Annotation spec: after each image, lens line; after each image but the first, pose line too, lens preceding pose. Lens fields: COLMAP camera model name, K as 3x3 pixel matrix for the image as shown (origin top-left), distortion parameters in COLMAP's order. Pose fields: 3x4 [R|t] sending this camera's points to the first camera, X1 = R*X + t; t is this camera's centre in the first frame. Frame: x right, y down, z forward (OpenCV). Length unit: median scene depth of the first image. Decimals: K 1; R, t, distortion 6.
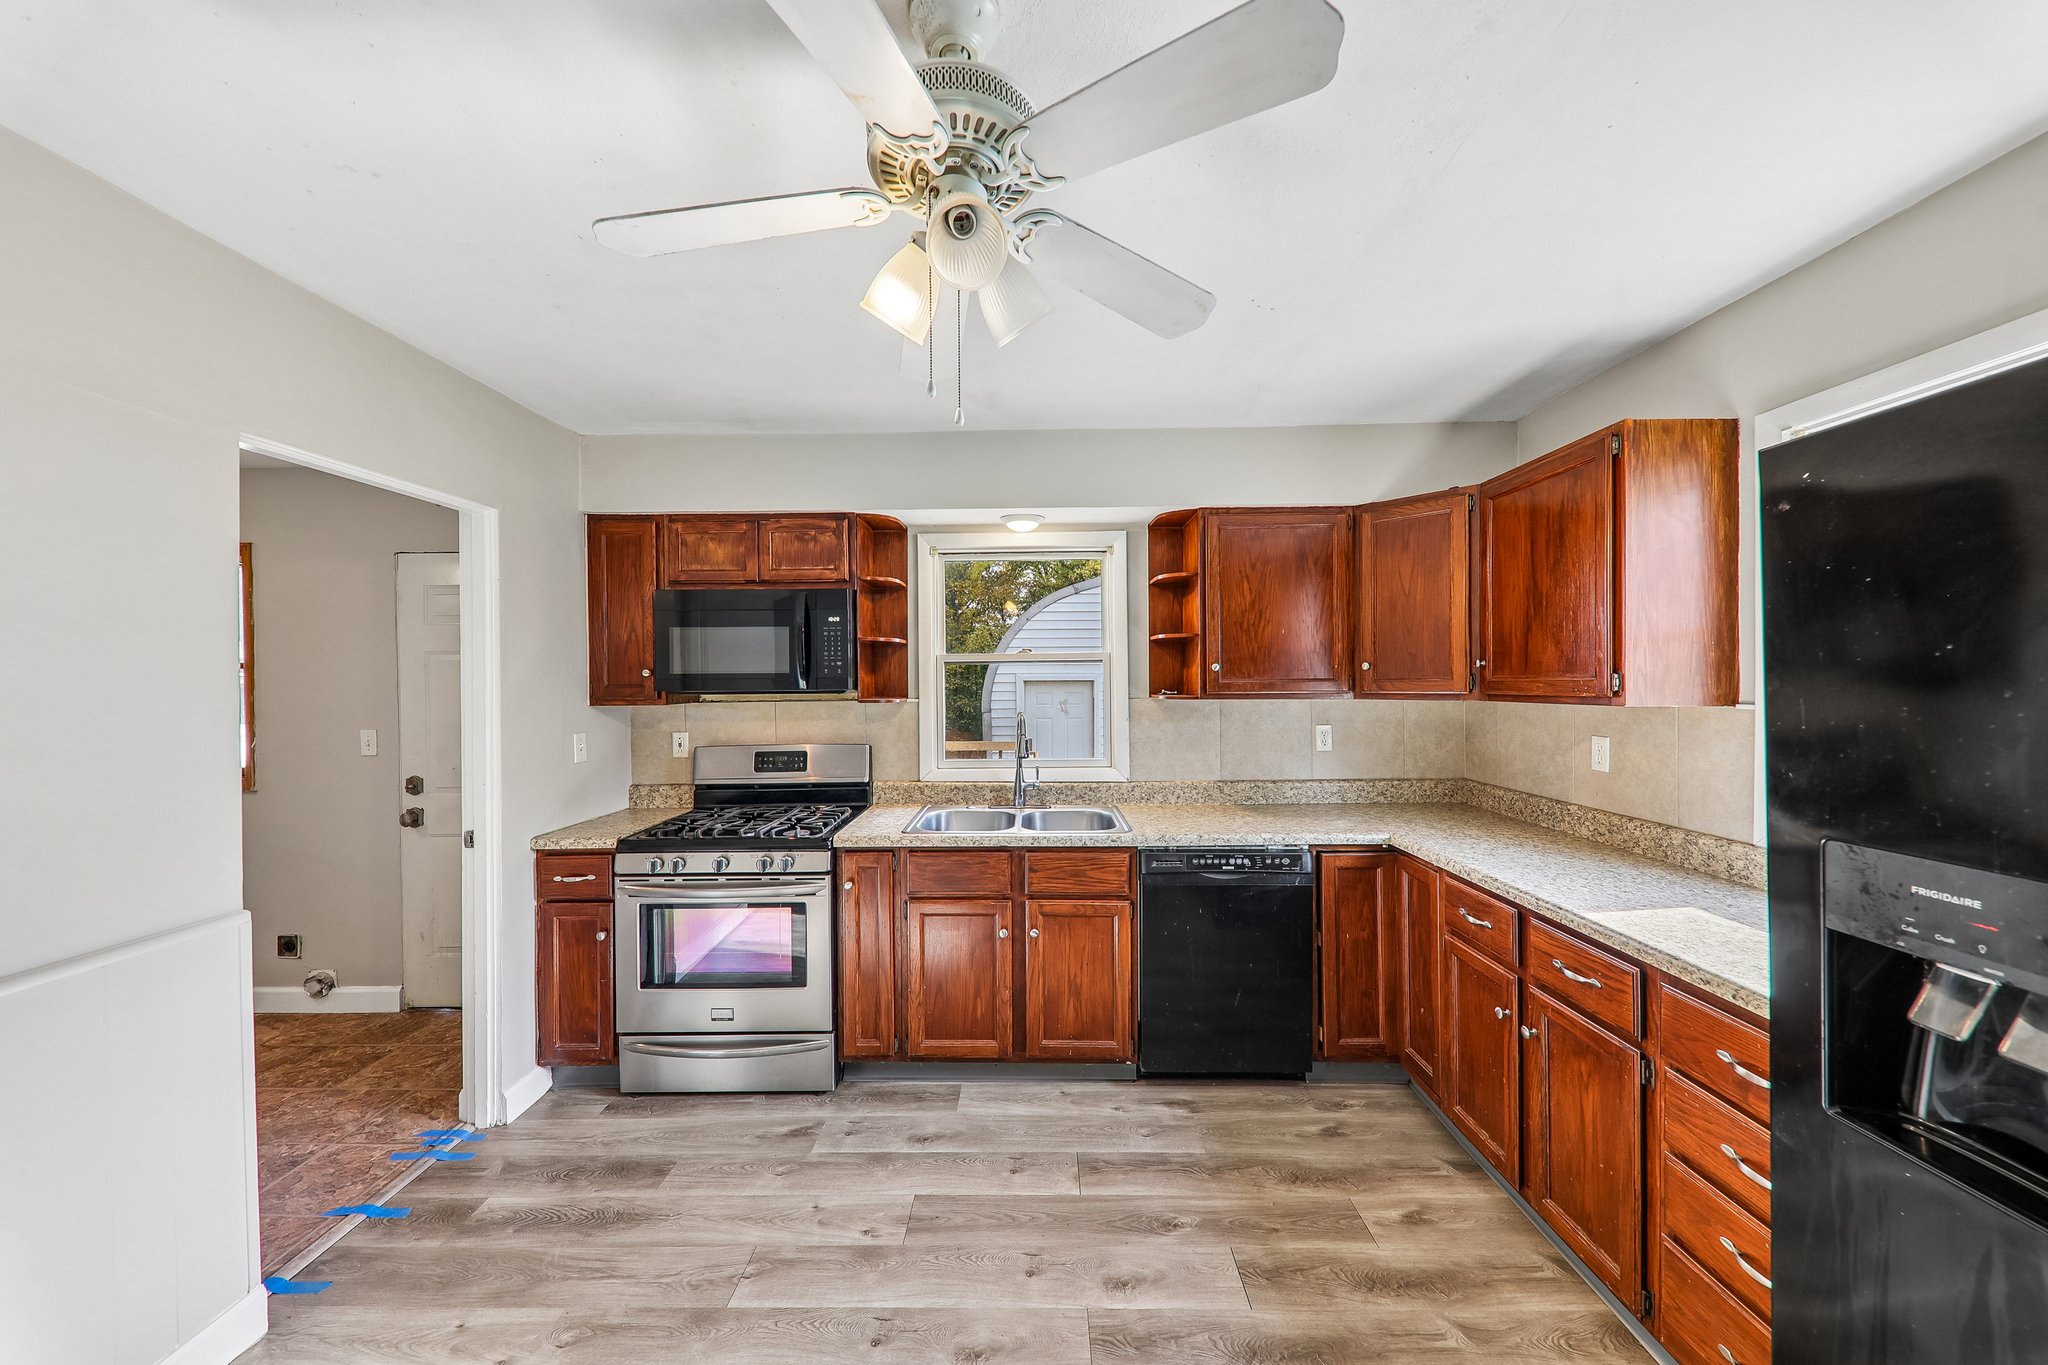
lens RADIAL K [[709.2, 0, 1030.6], [0, 709.2, 685.7], [0, 0, 1]] dist [0.016189, -0.009590]
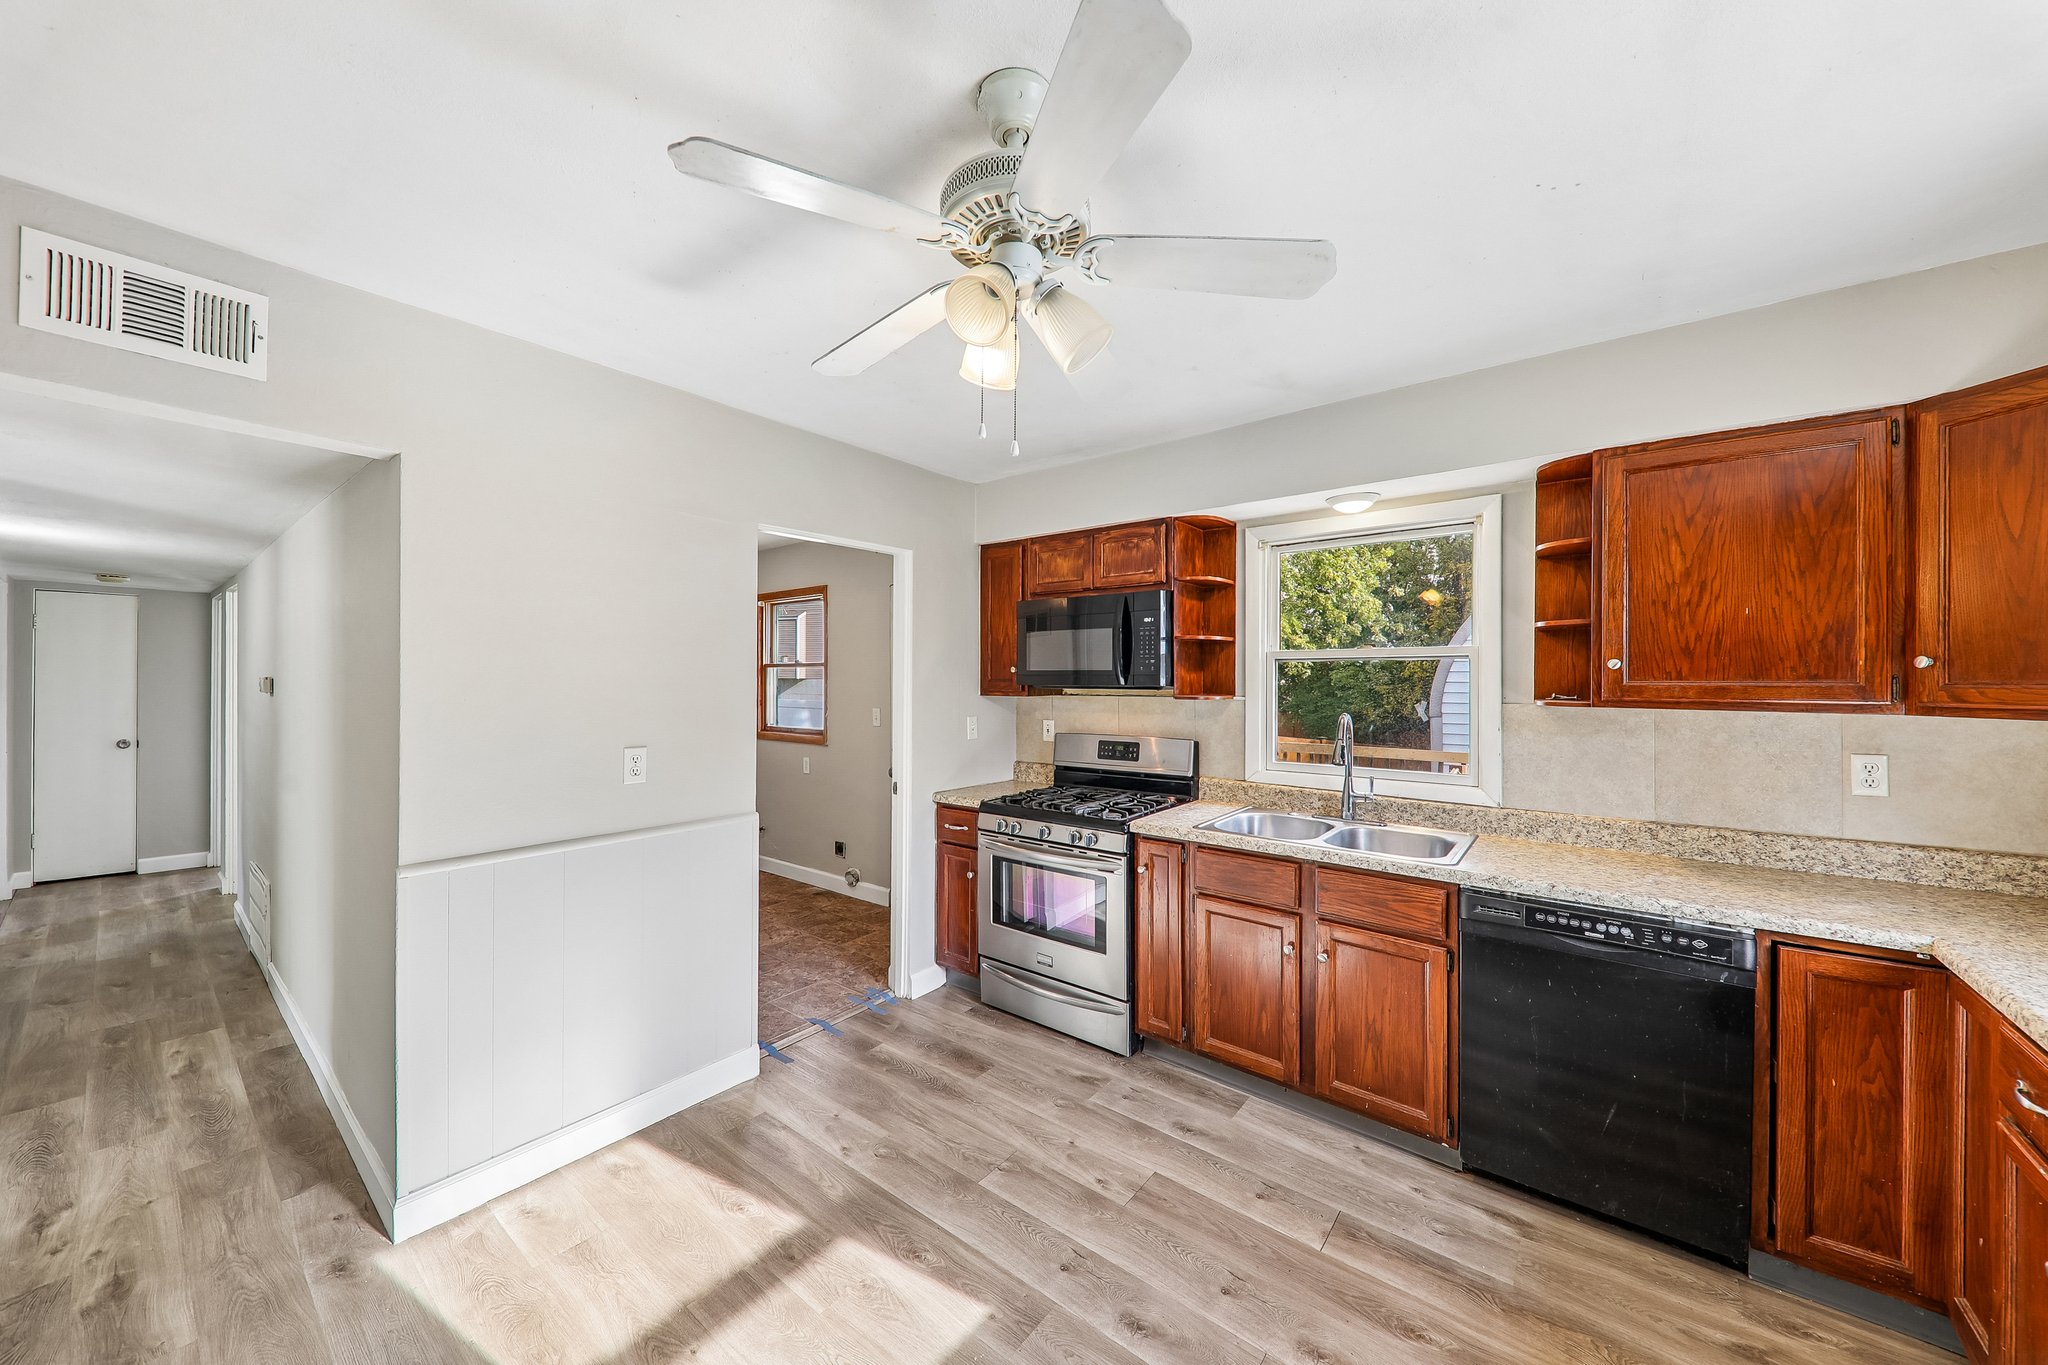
lens RADIAL K [[719.1, 0, 1024.0], [0, 719.1, 682.5], [0, 0, 1]] dist [0.016858, -0.009856]
pose [[0.788953, 0.013764, -0.614299, 0.263177], [-0.013737, 0.999894, 0.004762, -0.002288], [0.614300, 0.004682, 0.789059, 0.037070]]
